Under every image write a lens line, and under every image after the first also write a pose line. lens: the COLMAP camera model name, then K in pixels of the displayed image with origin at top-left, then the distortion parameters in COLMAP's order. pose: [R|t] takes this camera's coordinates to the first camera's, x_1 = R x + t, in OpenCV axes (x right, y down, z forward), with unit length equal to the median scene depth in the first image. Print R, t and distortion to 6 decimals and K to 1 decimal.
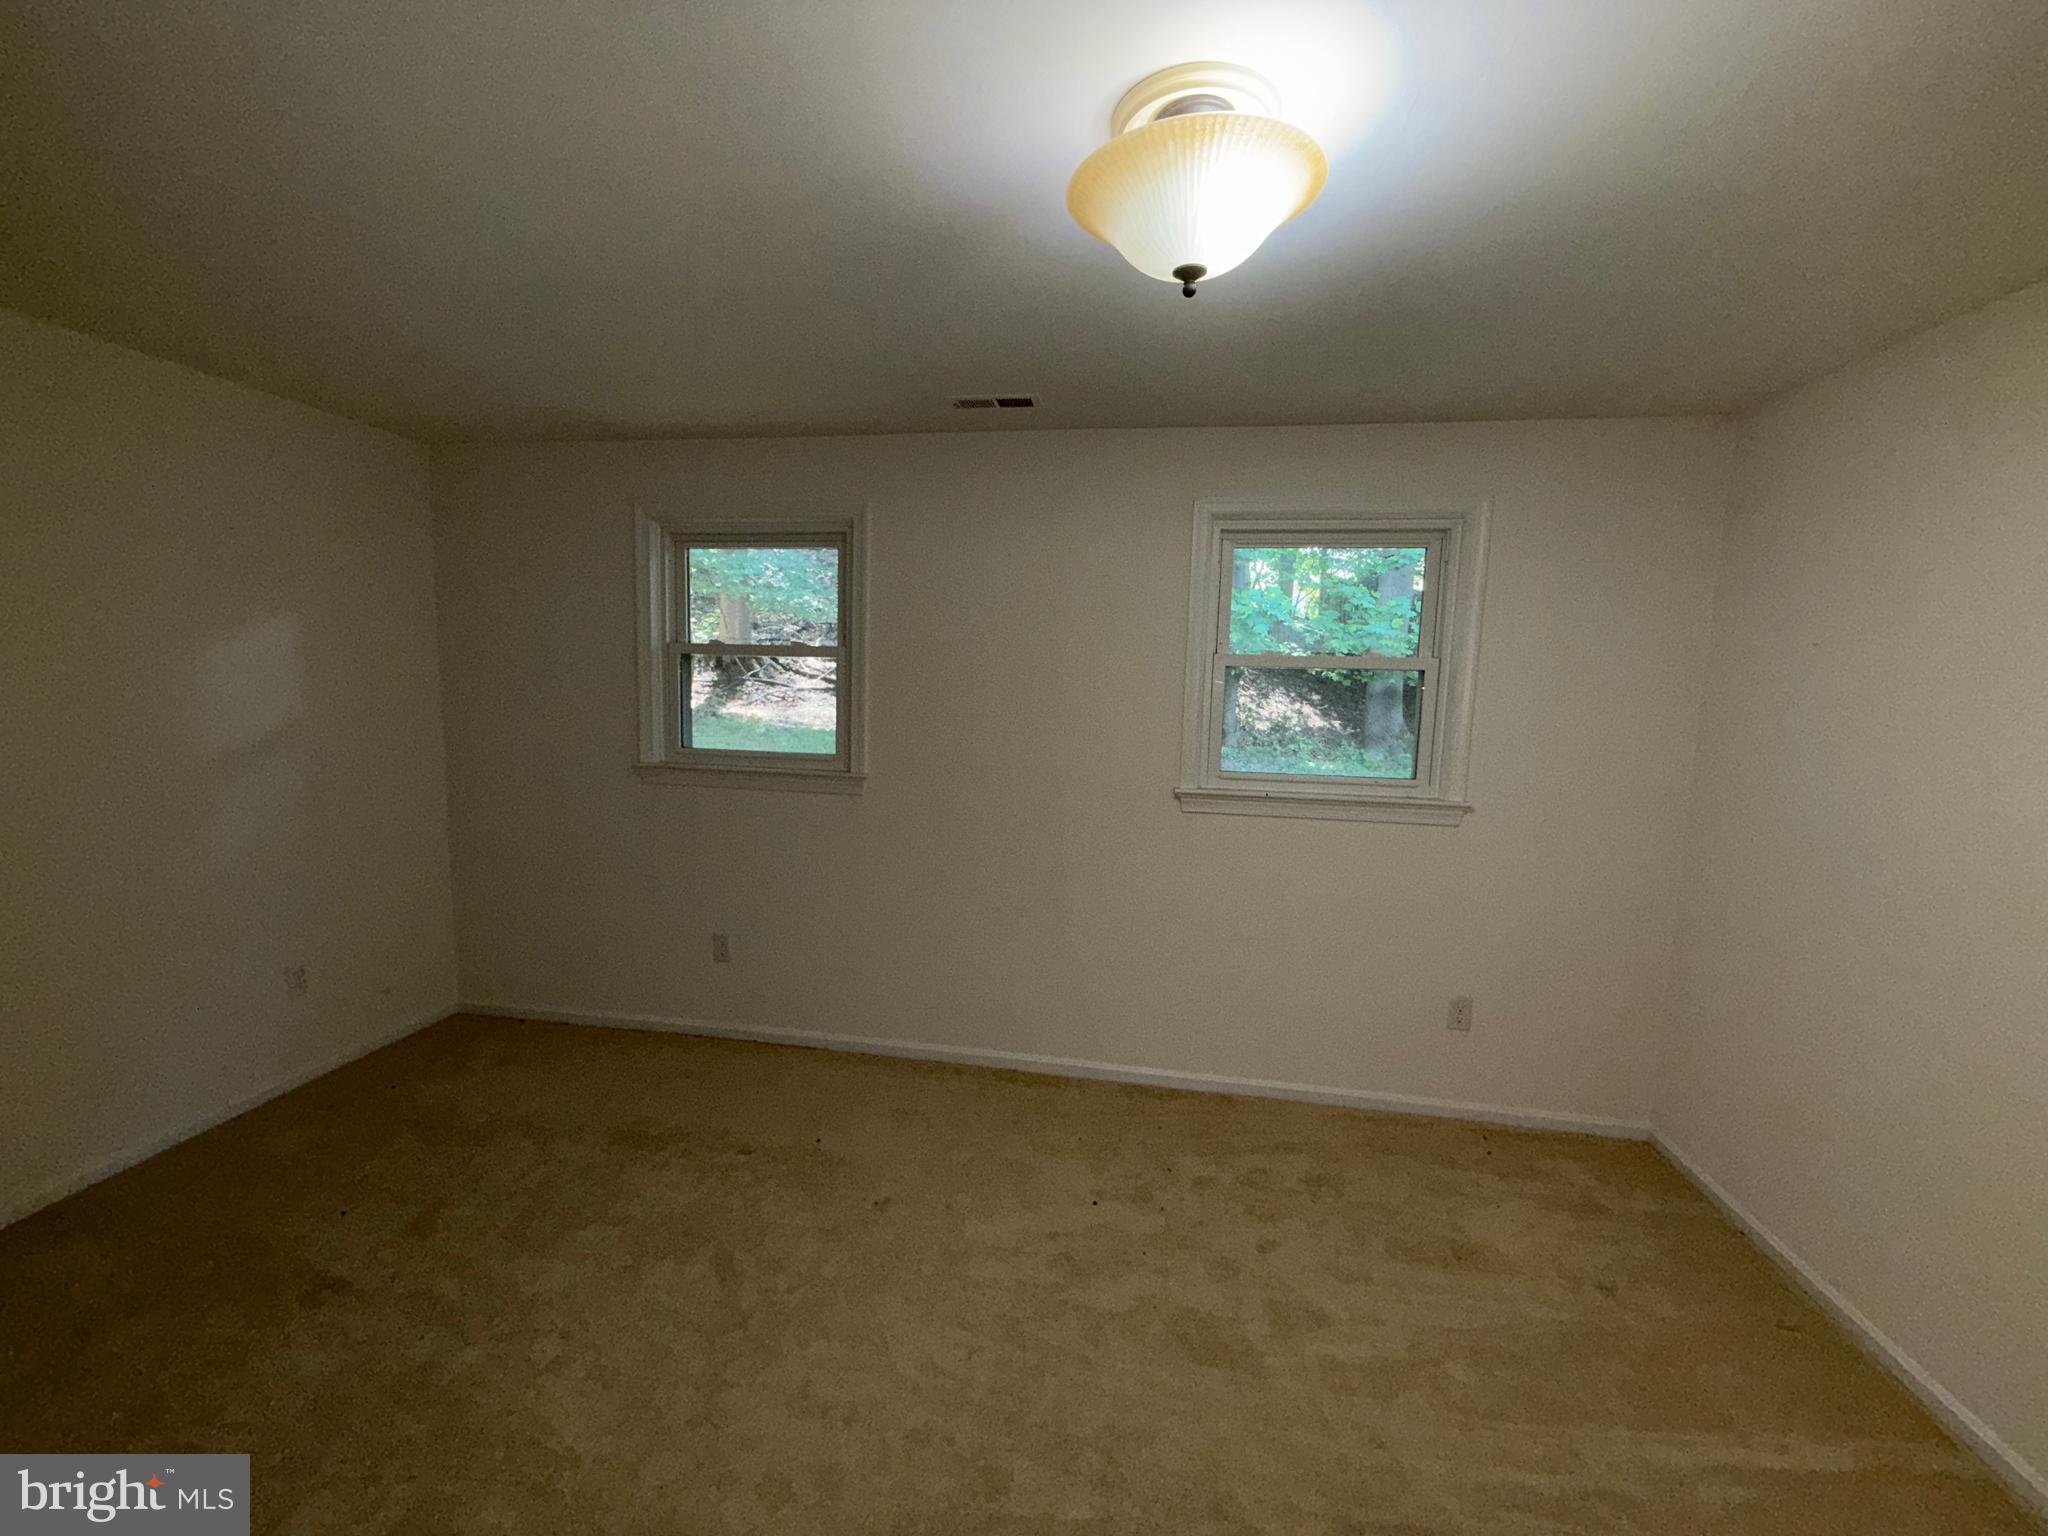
lens RADIAL K [[823.4, 0, 1016.9], [0, 823.4, 766.8], [0, 0, 1]] dist [0.001638, -0.000117]
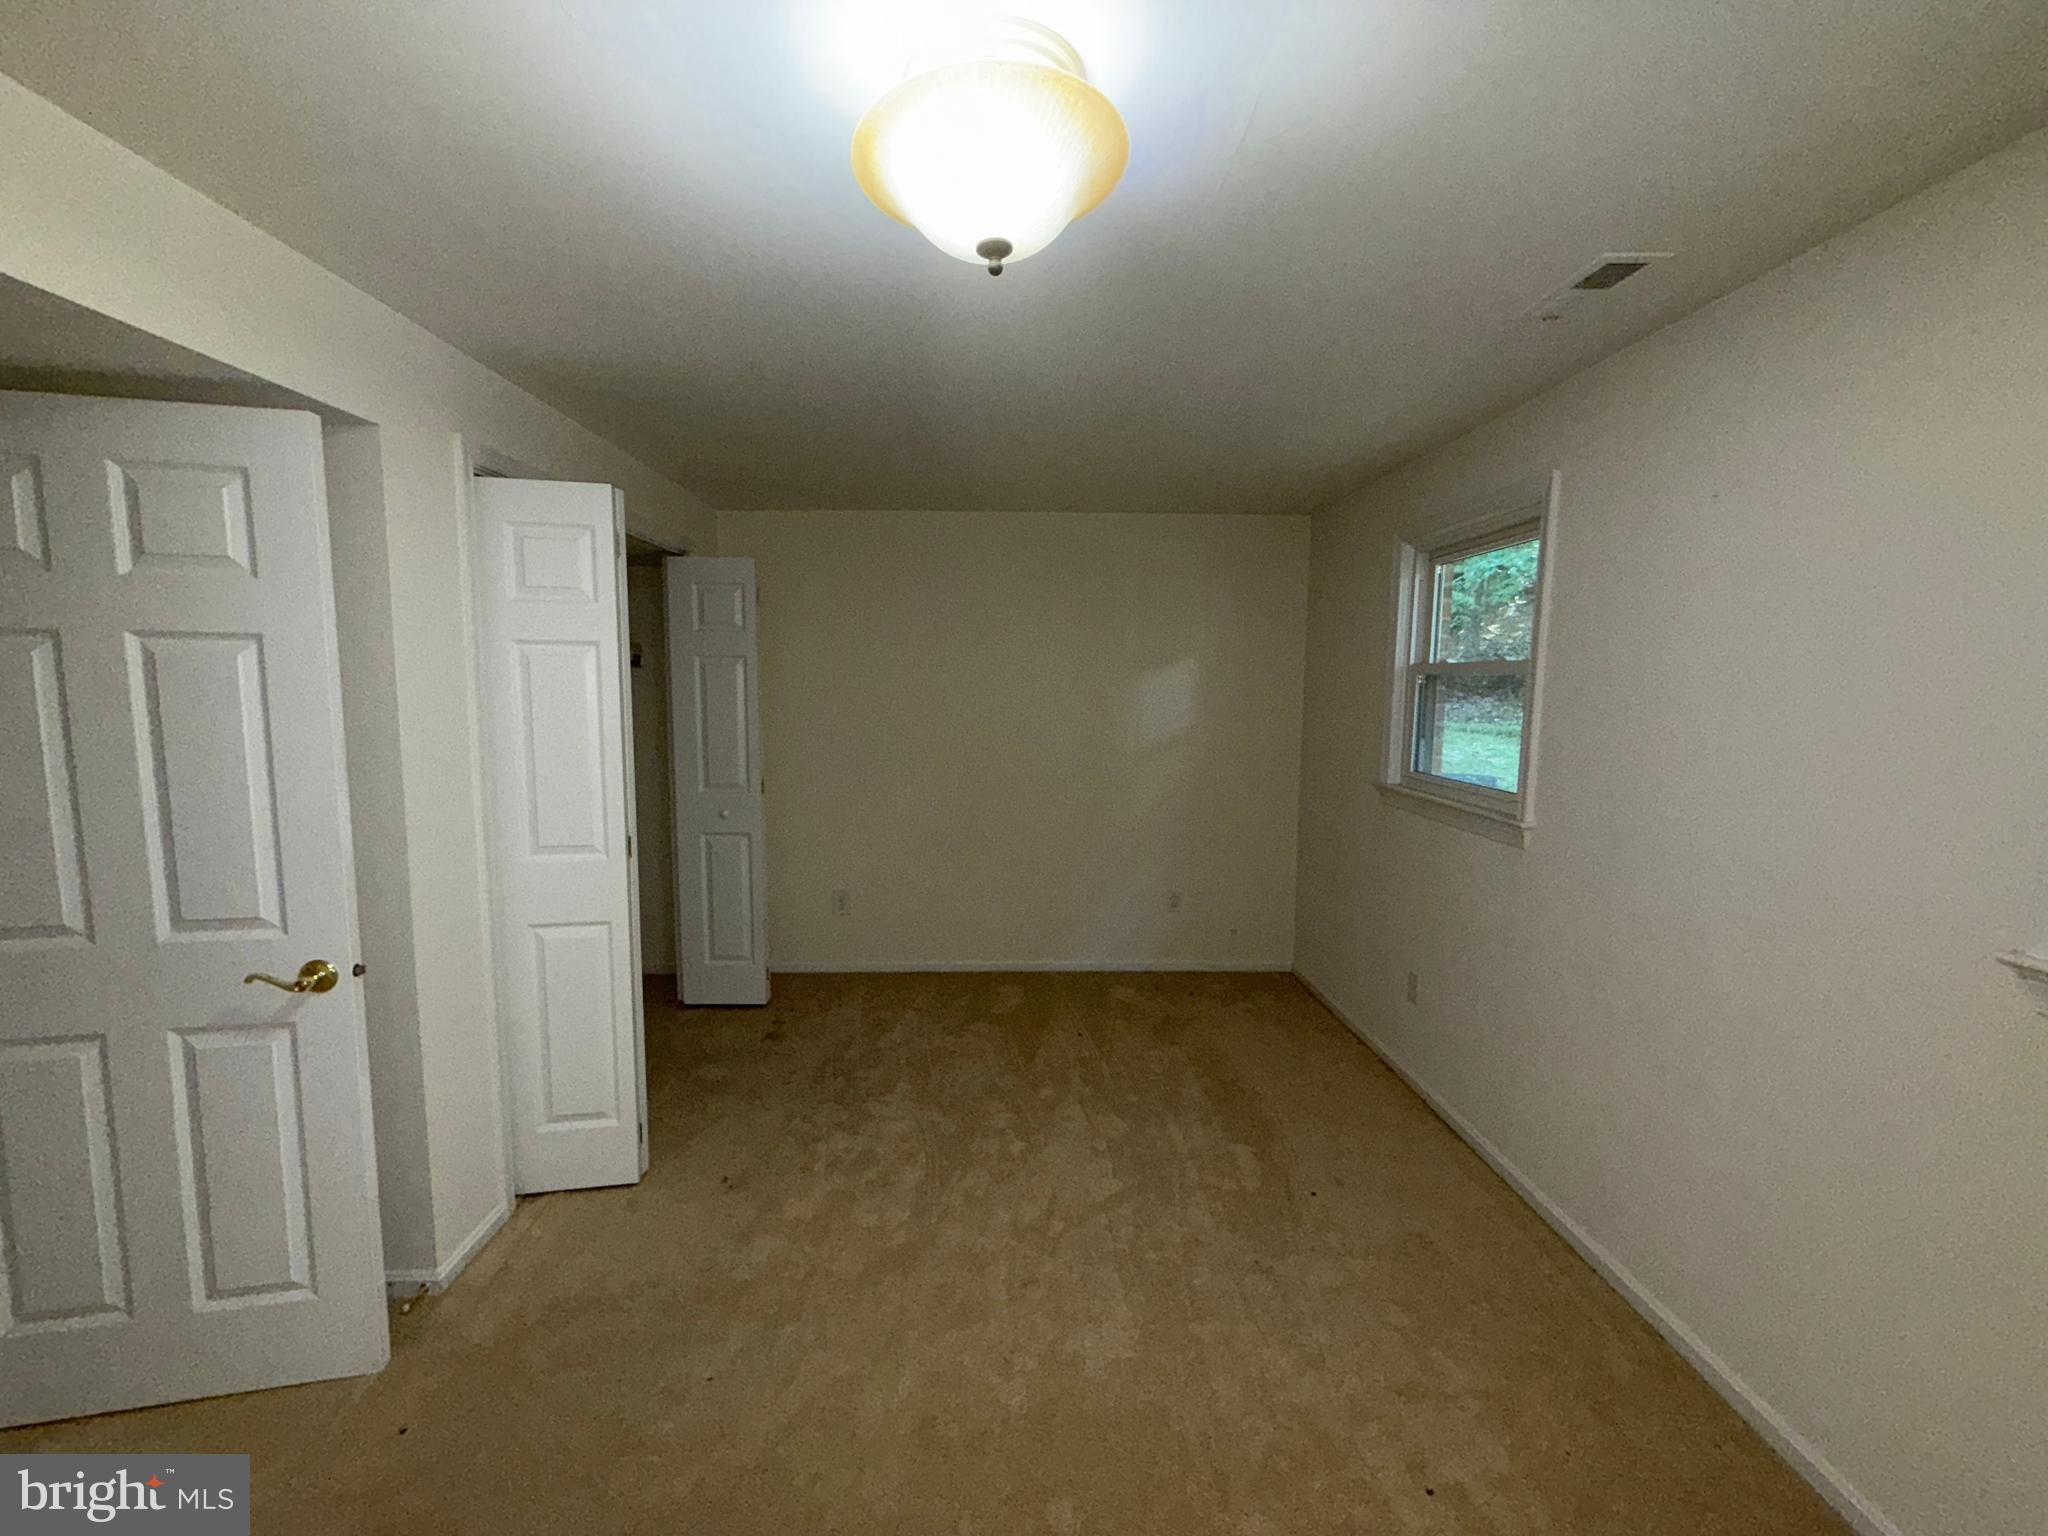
lens RADIAL K [[823.4, 0, 1016.9], [0, 823.4, 766.8], [0, 0, 1]] dist [0.001638, -0.000117]
pose [[0.198566, 0.078129, -0.976968, 0.461684], [-0.107185, 0.992570, 0.057592, -0.036129], [0.974209, 0.093280, 0.205465, 0.359410]]
